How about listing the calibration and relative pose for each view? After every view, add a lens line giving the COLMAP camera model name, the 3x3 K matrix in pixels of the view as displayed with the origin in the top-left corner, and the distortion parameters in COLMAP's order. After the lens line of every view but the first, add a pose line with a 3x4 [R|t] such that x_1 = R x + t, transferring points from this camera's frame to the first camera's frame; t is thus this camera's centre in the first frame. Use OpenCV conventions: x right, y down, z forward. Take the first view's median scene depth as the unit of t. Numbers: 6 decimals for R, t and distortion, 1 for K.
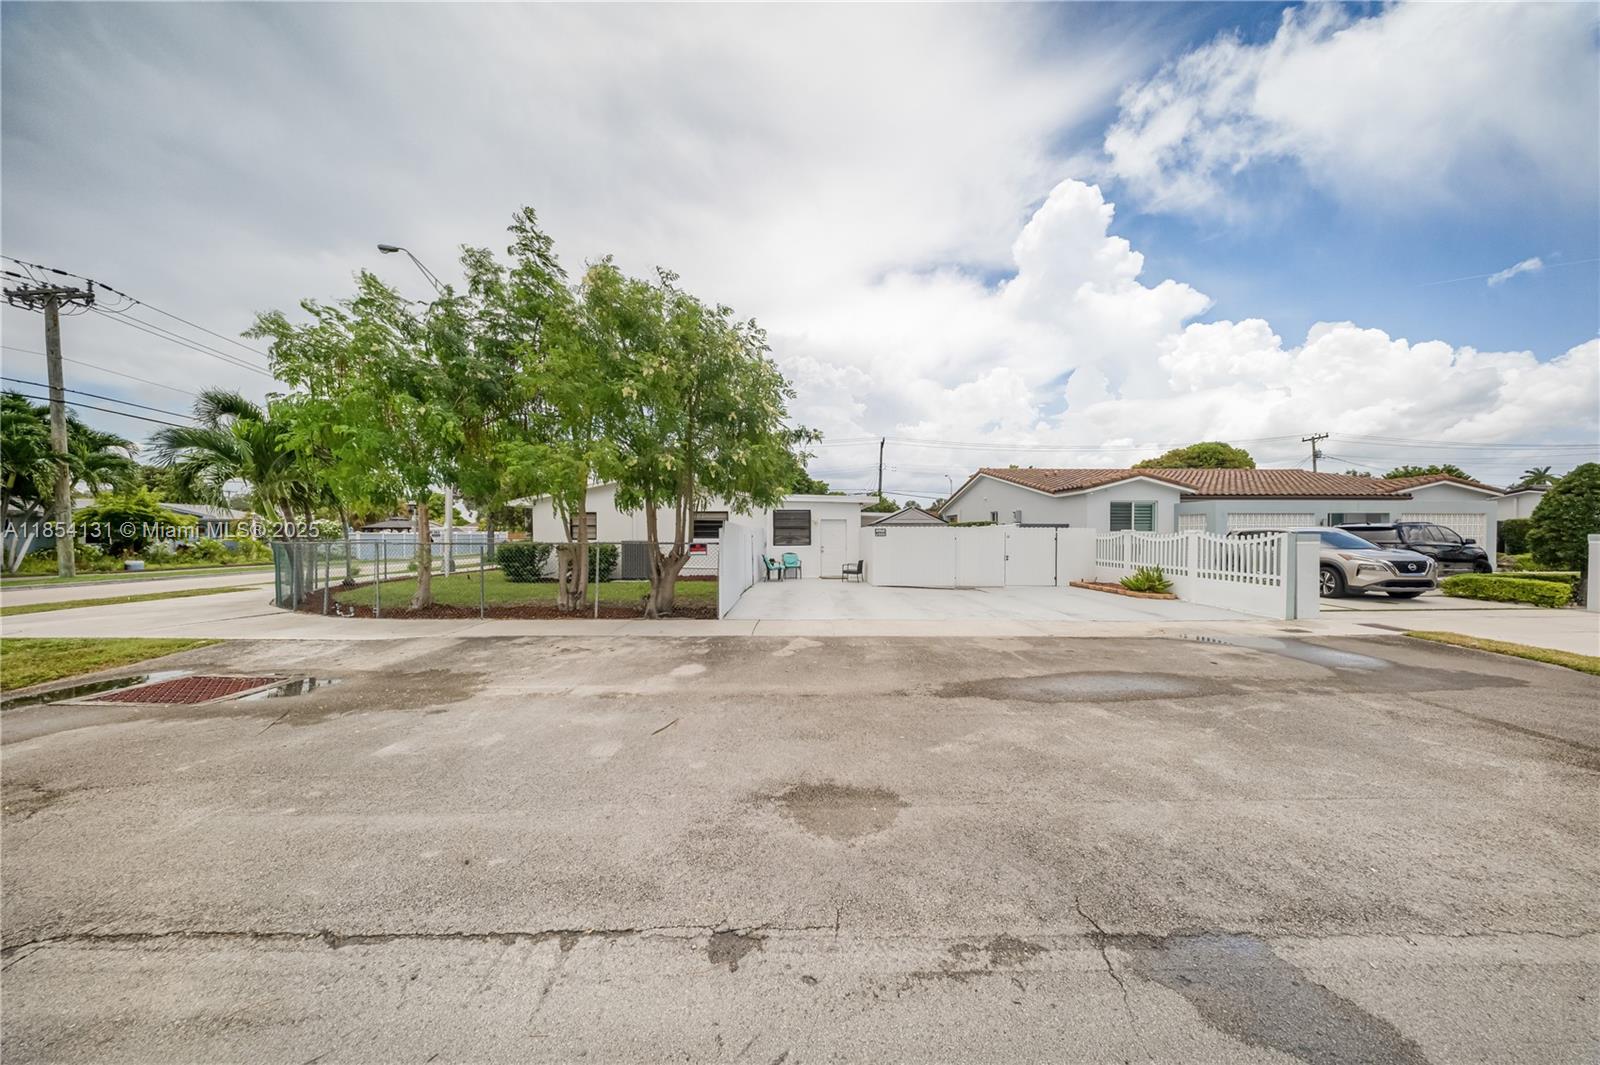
lens RADIAL K [[500.8, 0, 799.7], [0, 500.8, 556.7], [0, 0, 1]] dist [0.000051, 0.000013]
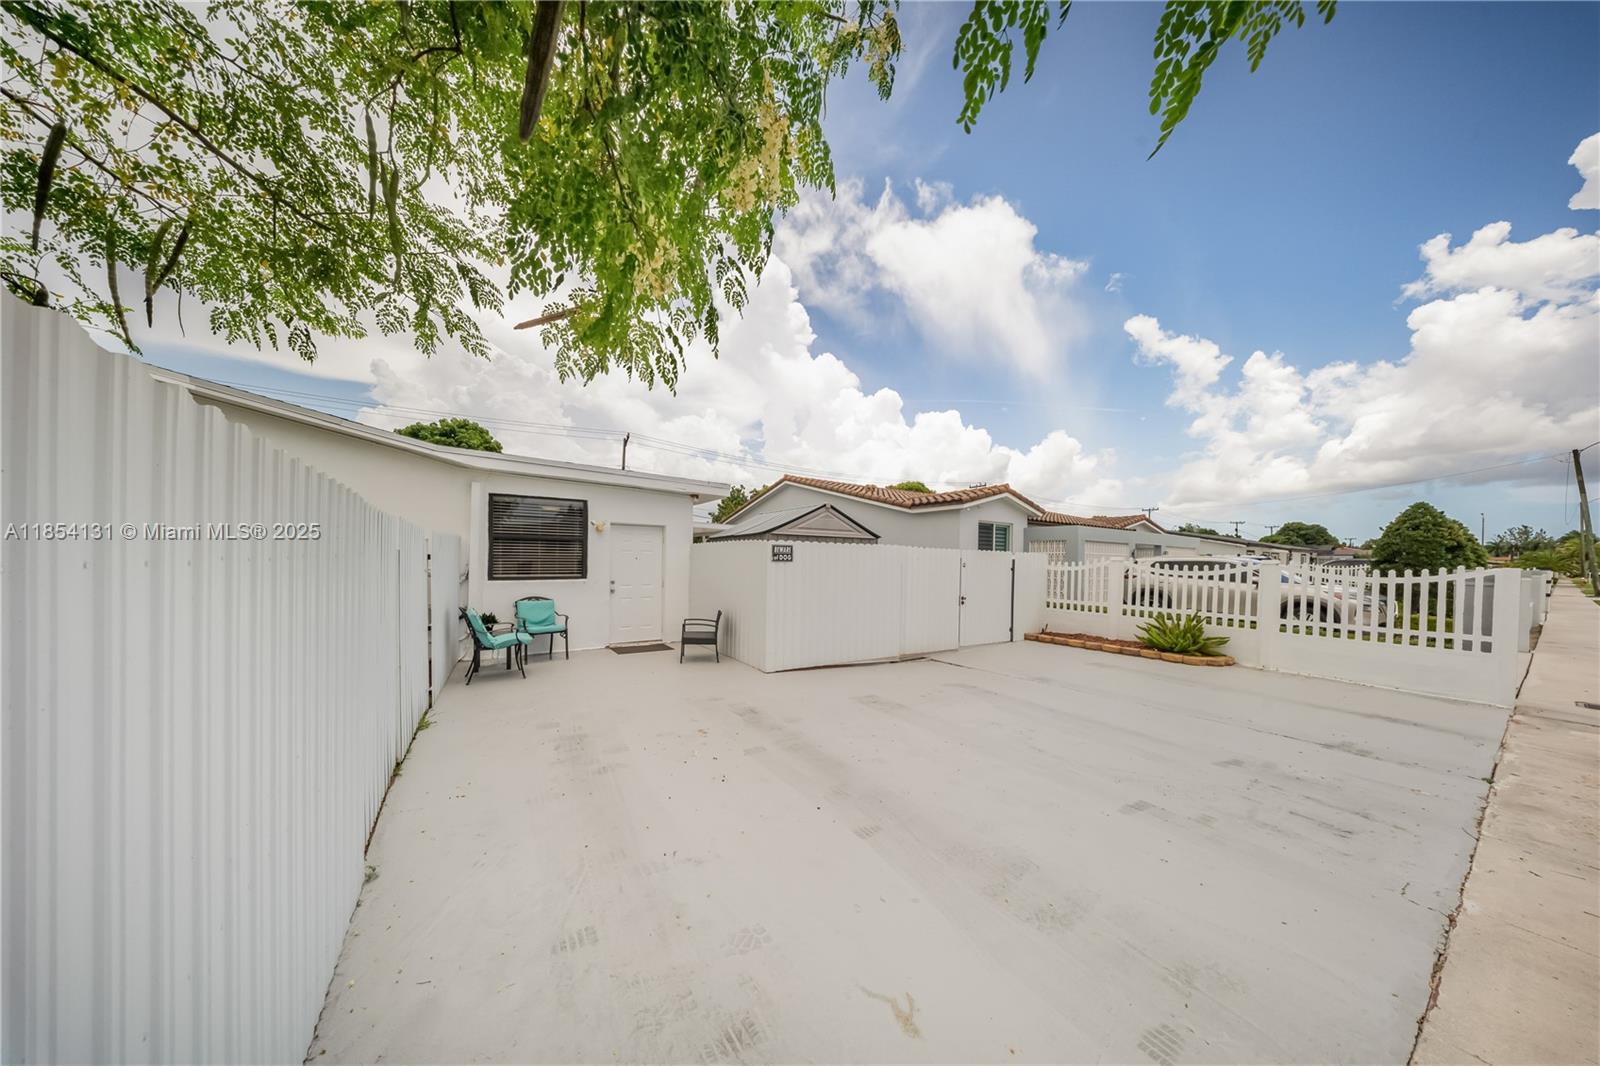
lens RADIAL K [[500.8, 0, 799.7], [0, 500.8, 557.2], [0, 0, 1]] dist [0.000051, 0.000013]
pose [[0.845409, 0.014160, 0.533931, -0.059291], [0.007377, 0.999244, -0.038181, -0.024873], [-0.534068, 0.036218, 0.844665, 0.537816]]
